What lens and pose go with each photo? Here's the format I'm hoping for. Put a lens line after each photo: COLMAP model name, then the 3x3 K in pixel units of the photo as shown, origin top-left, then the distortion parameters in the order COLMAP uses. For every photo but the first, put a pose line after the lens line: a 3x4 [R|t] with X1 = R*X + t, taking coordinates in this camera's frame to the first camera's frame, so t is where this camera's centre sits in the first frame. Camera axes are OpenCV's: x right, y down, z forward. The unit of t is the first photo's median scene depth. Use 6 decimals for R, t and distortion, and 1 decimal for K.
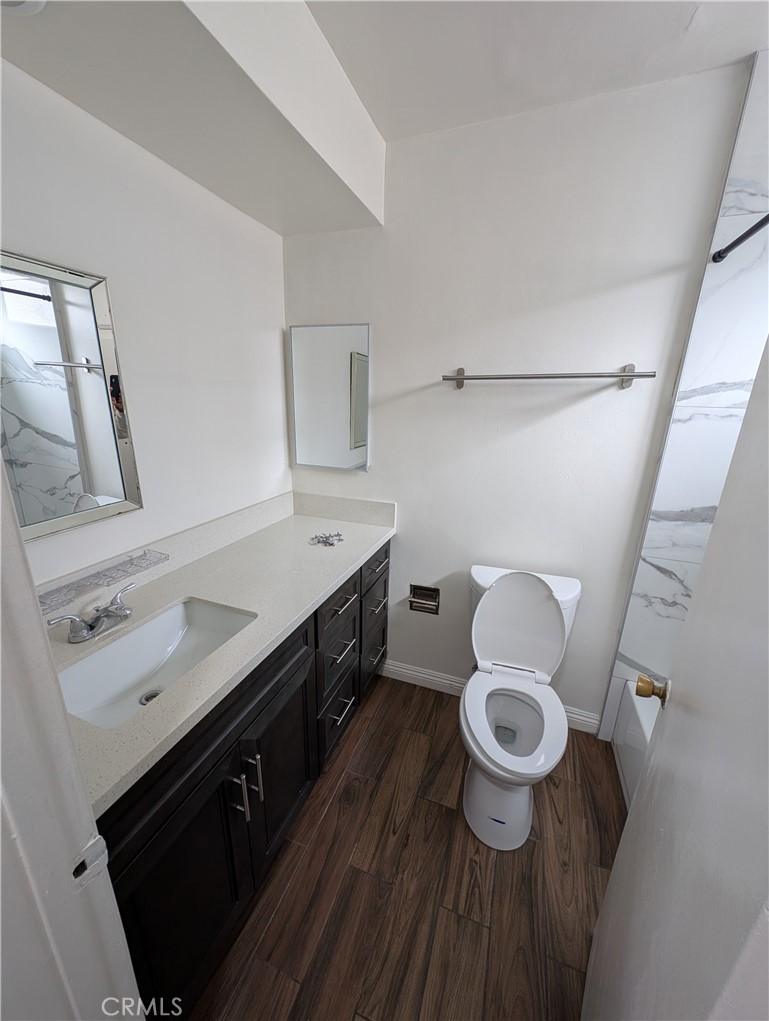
lens RADIAL K [[383.9, 0, 383.8], [0, 383.9, 511.5], [0, 0, 1]] dist [0.010047, -0.003061]
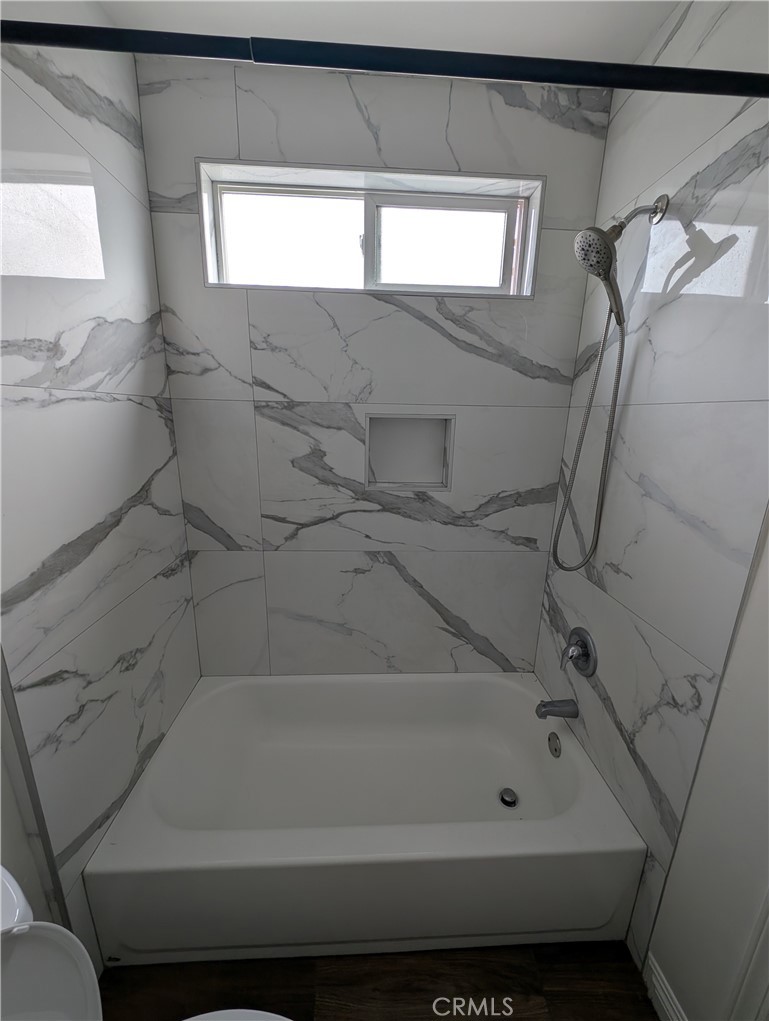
lens RADIAL K [[383.9, 0, 385.5], [0, 383.9, 512.8], [0, 0, 1]] dist [0.010047, -0.003061]
pose [[-0.398933, -0.262561, 0.878587, 0.100962], [0.226928, 0.900059, 0.372017, -0.163517], [-0.888457, 0.347786, -0.299481, 0.652348]]
